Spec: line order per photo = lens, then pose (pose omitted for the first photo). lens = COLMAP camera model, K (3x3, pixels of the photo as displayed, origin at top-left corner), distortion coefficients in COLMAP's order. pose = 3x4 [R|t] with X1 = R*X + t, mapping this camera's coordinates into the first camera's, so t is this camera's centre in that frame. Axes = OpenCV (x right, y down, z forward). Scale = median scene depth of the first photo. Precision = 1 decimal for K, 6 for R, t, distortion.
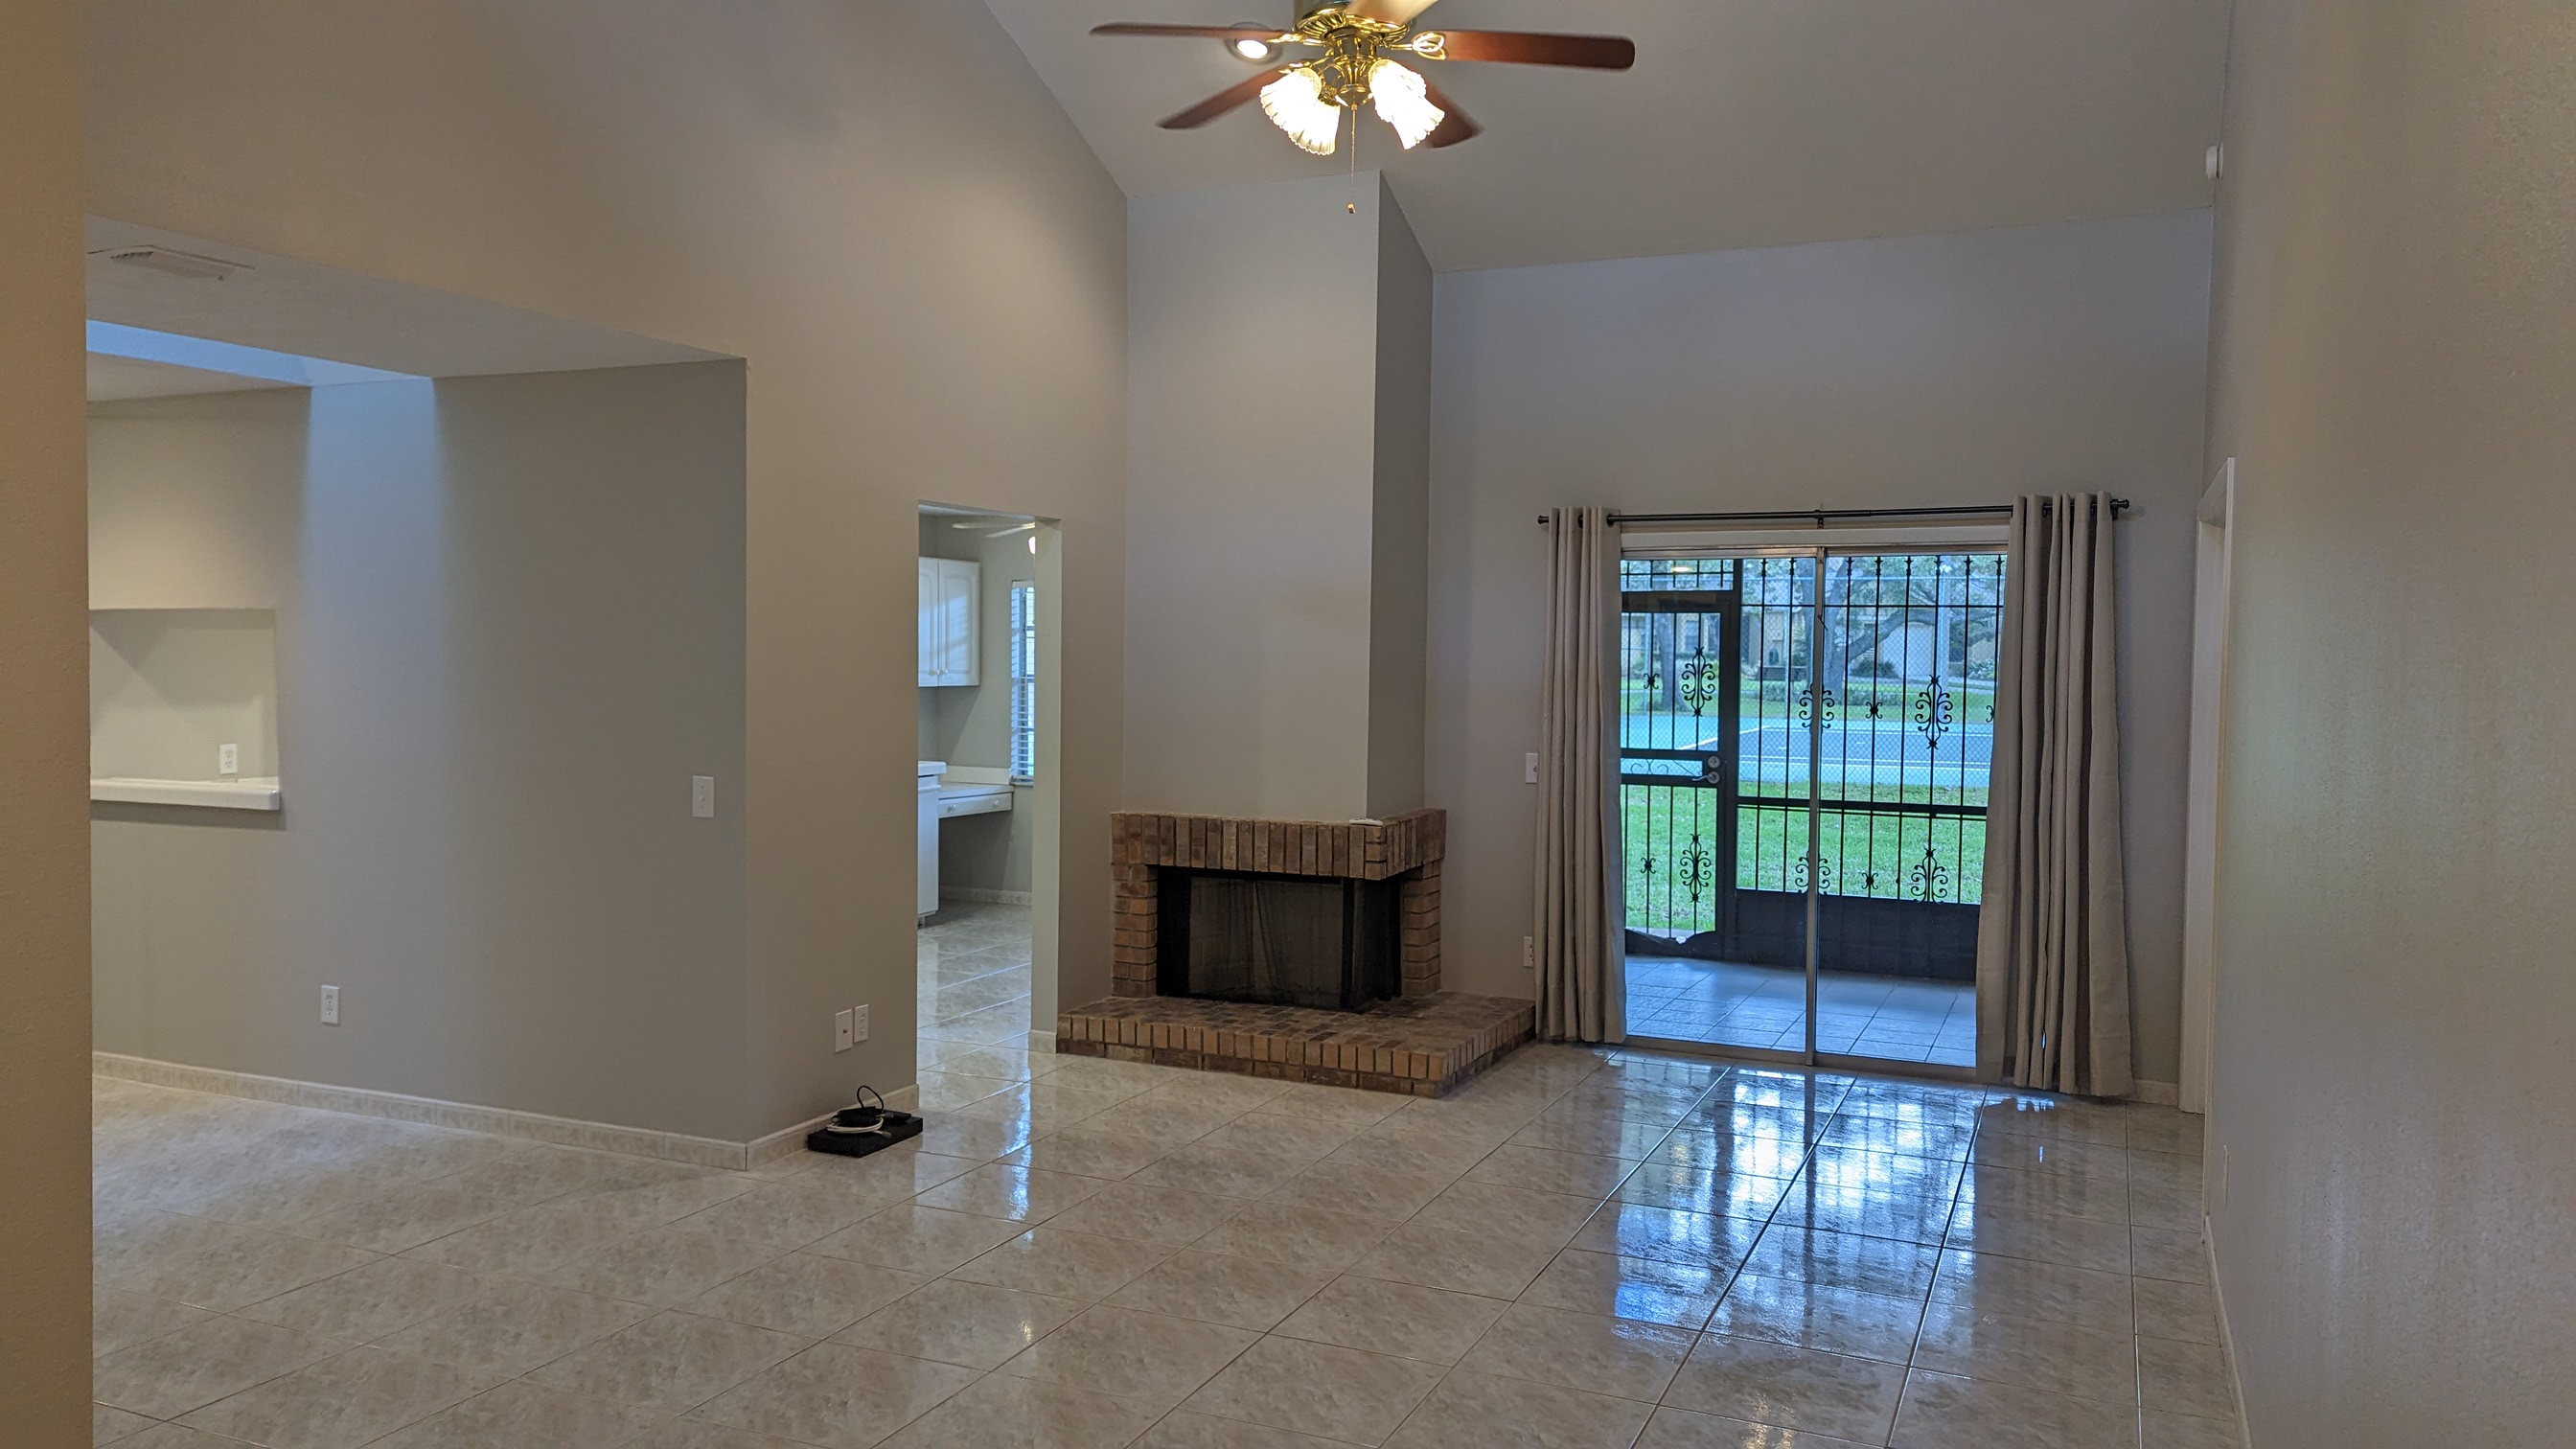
lens RADIAL K [[1806.2, 0, 1282.9], [0, 1806.2, 708.0], [0, 0, 1]] dist [0.076265, -0.058537]
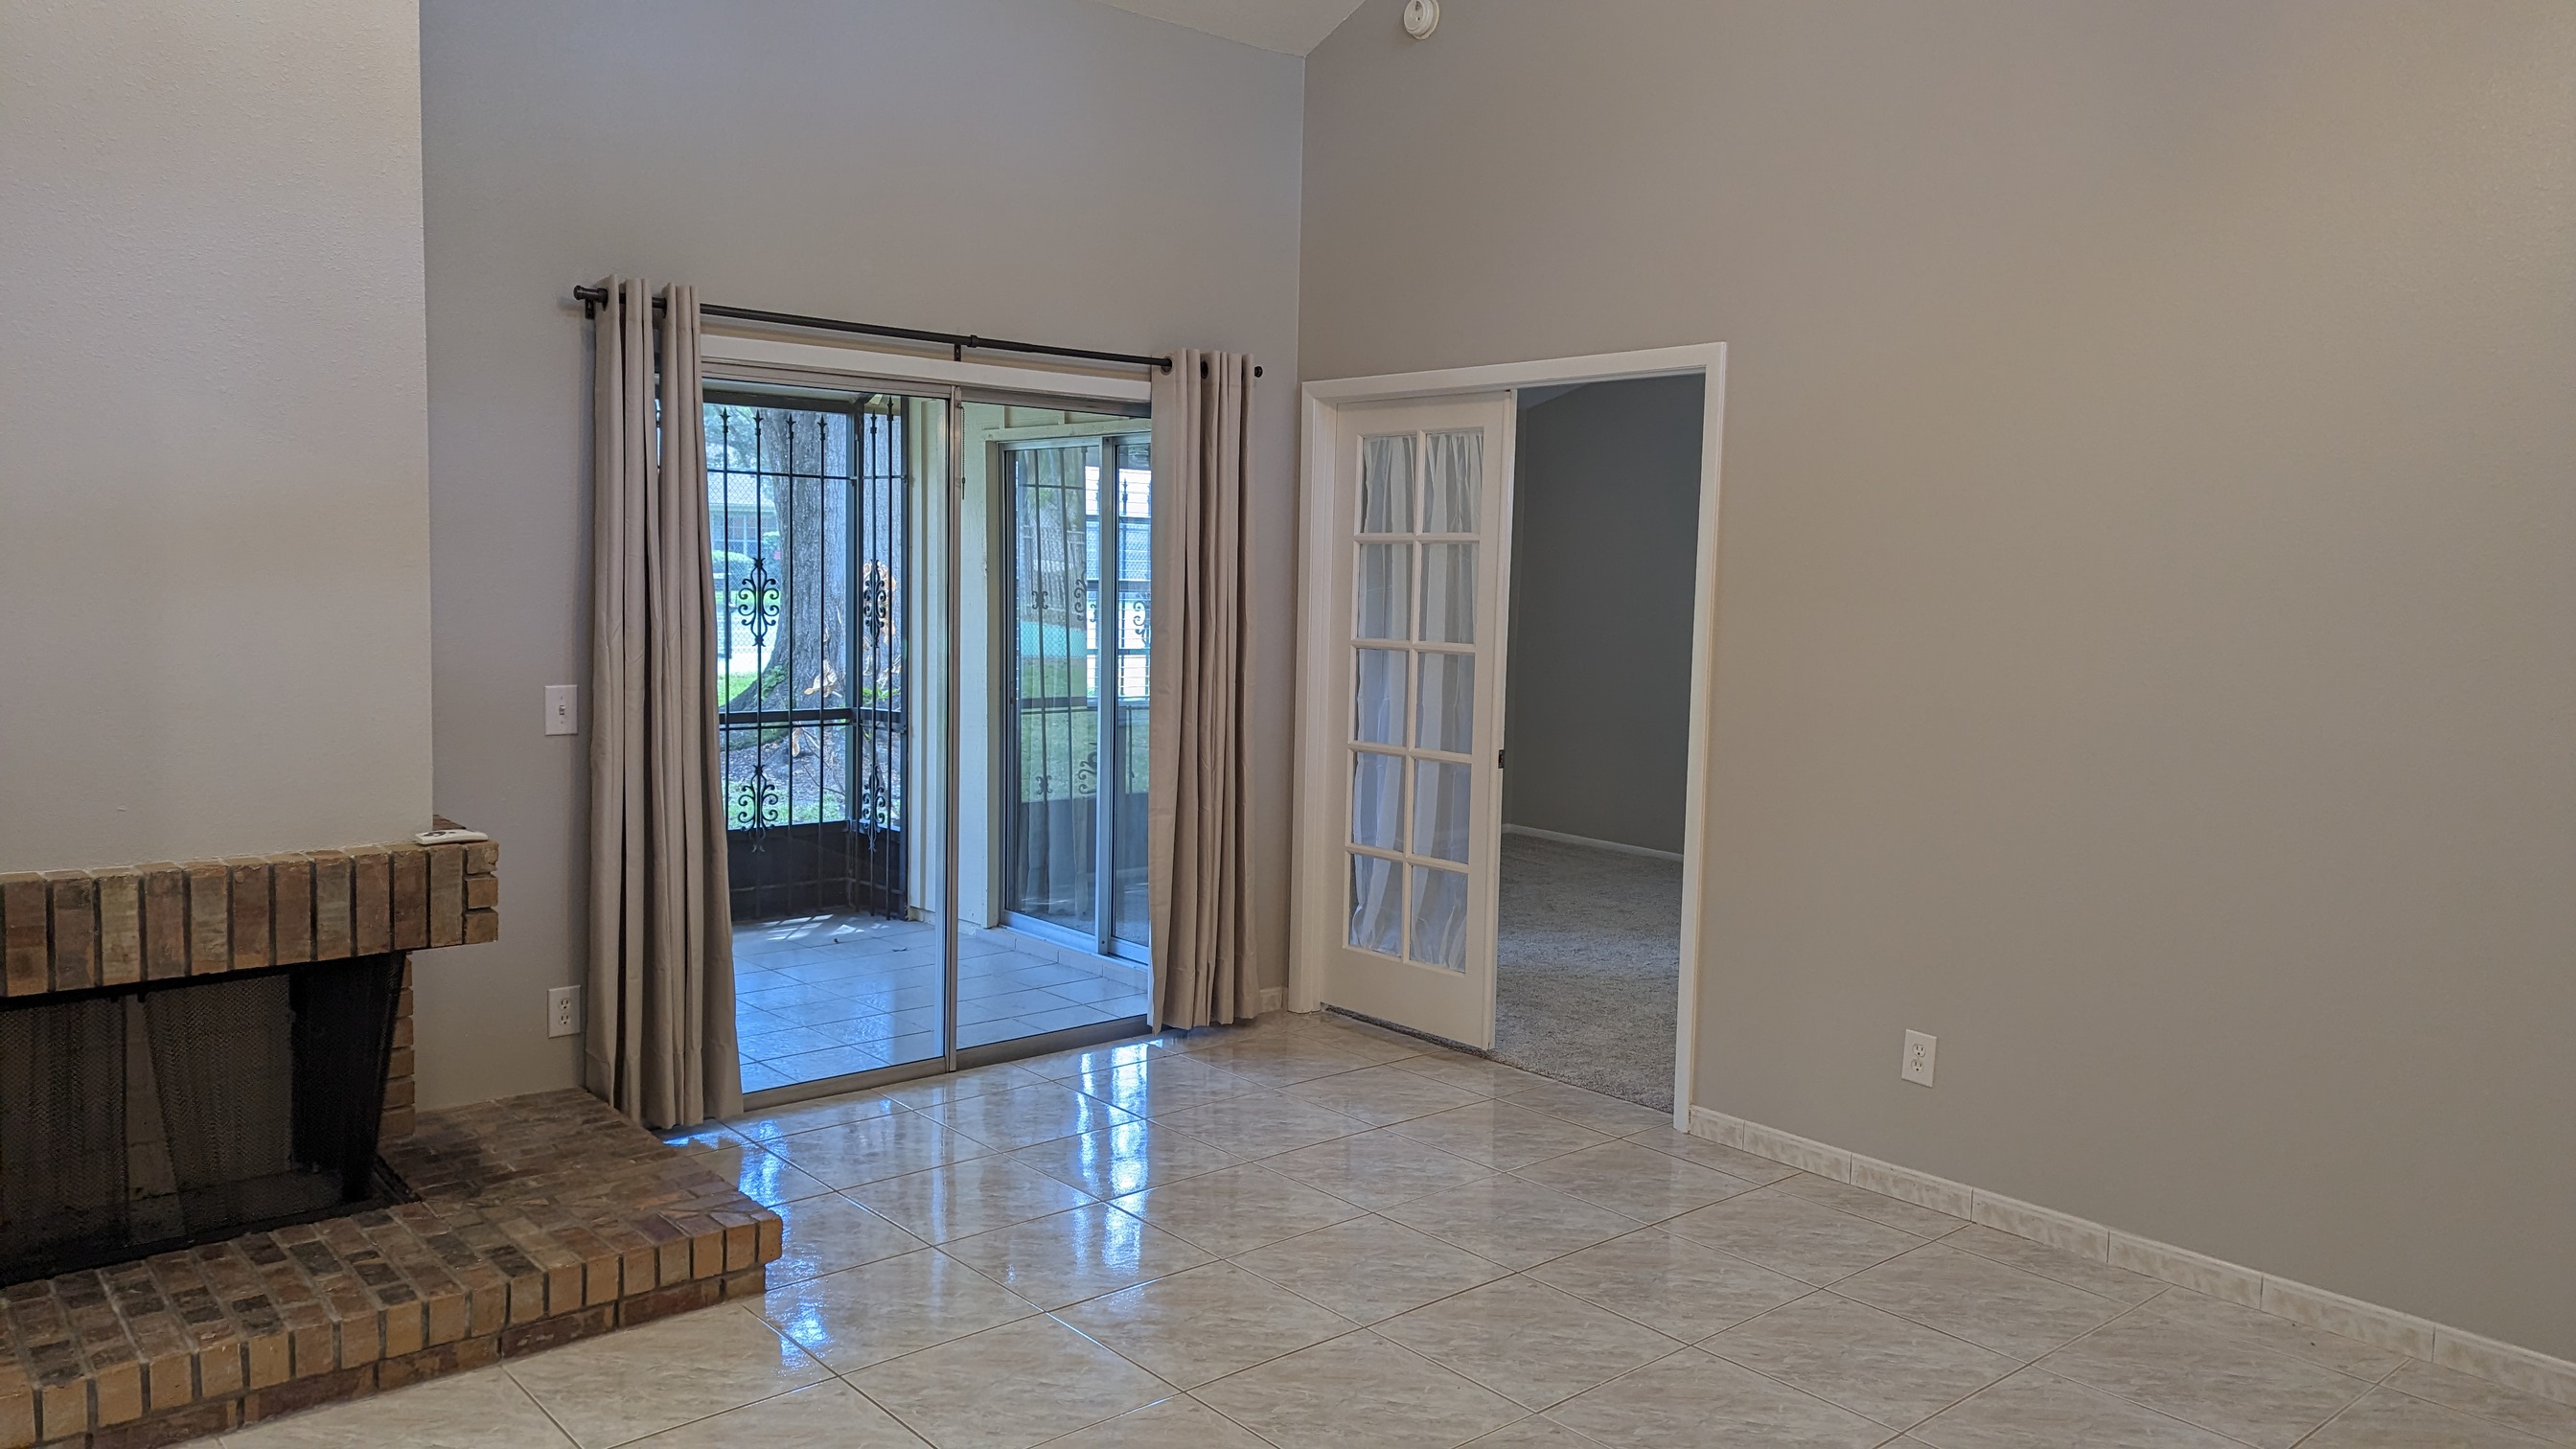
lens RADIAL K [[1806.2, 0, 1282.9], [0, 1806.2, 708.0], [0, 0, 1]] dist [0.076265, -0.058537]
pose [[0.417497, -0.079748, 0.905172, -0.347565], [-0.000985, 0.996101, 0.088214, -0.022861], [-0.908678, -0.037721, 0.415791, 0.584228]]
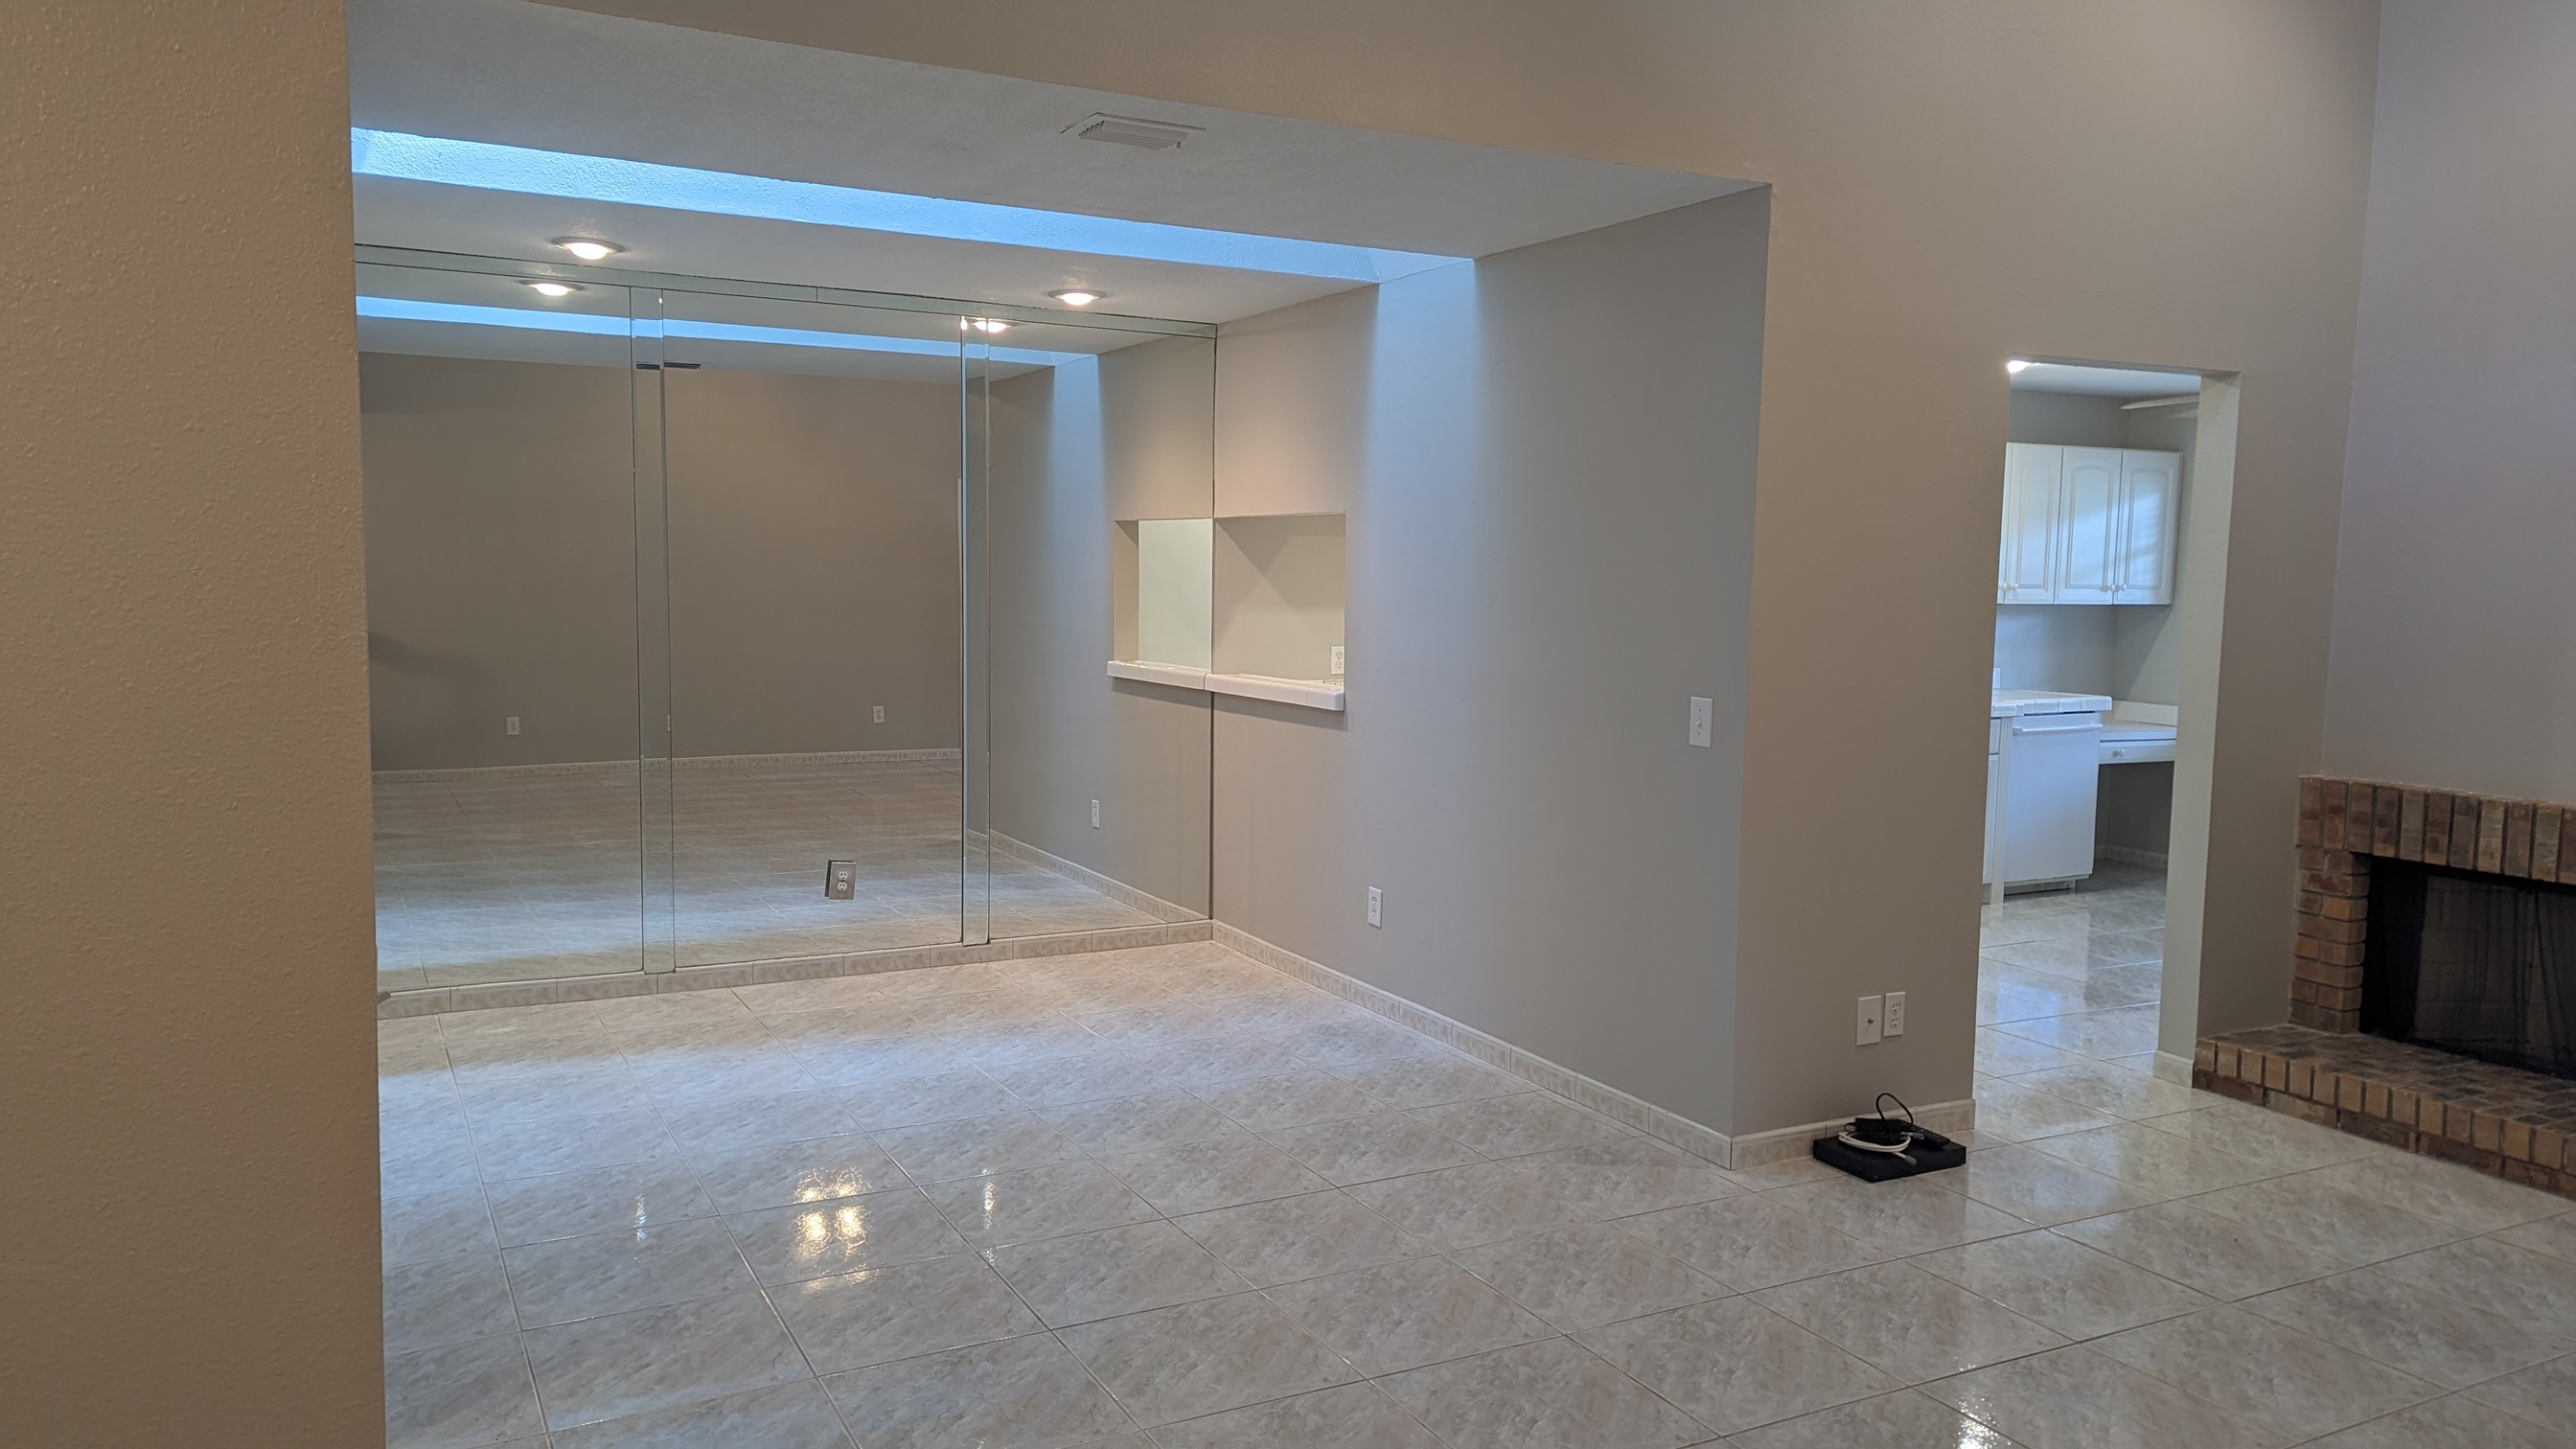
lens RADIAL K [[1802.3, 0, 1288.0], [0, 1802.3, 724.5], [0, 0, 1]] dist [0.076328, -0.060275]
pose [[0.793251, 0.058327, -0.606094, 0.031853], [-0.026879, 0.997785, 0.060842, 0.003186], [0.608301, -0.031972, 0.793063, 0.179895]]
